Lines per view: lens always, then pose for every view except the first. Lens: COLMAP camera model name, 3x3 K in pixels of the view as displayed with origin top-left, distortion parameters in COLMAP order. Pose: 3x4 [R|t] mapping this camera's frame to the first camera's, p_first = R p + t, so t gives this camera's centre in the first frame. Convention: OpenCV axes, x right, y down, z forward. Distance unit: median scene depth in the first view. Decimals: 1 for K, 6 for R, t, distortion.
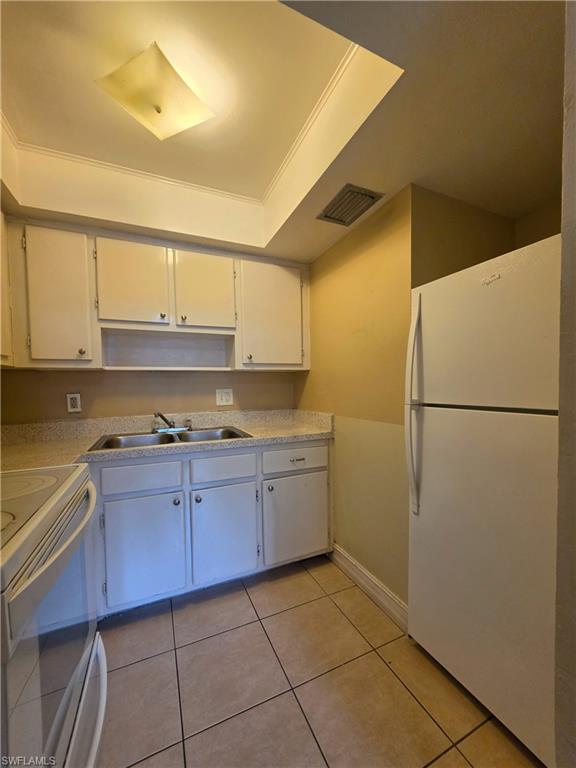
lens RADIAL K [[308.3, 0, 297.5], [0, 308.3, 393.8], [0, 0, 1]] dist [-0.001031, -0.000079]
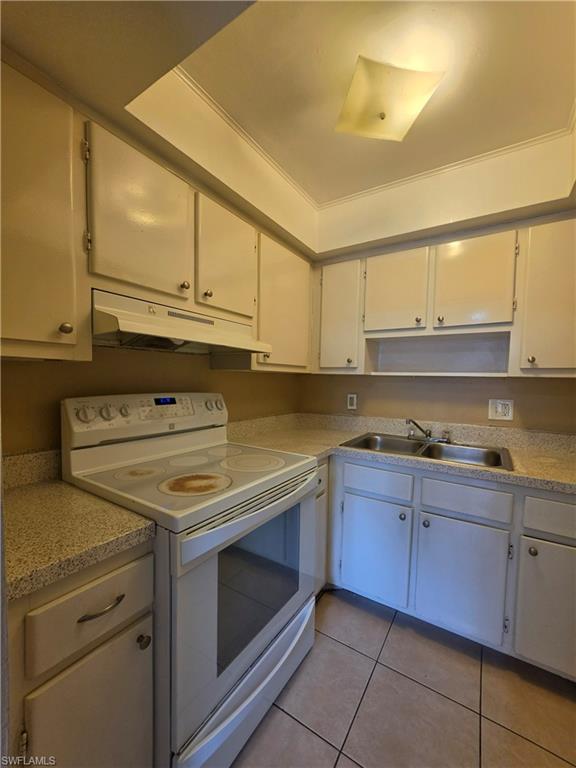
lens RADIAL K [[308.3, 0, 297.5], [0, 308.3, 393.8], [0, 0, 1]] dist [-0.001031, -0.000079]
pose [[0.546320, 0.070215, -0.834628, 0.177970], [-0.055898, 0.997315, 0.047313, -0.050208], [0.835709, 0.020806, 0.548778, 0.168187]]
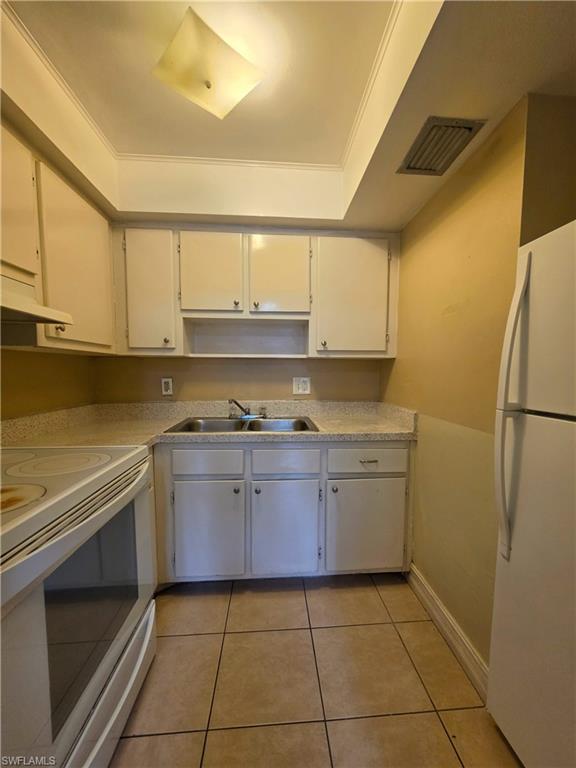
lens RADIAL K [[317.4, 0, 297.0], [0, 317.4, 391.8], [0, 0, 1]] dist [-0.001456, 0.000036]
pose [[0.936880, 0.044474, -0.346811, 0.120023], [-0.030828, 0.998522, 0.044768, -0.018340], [0.348289, -0.031251, 0.936866, 0.096218]]
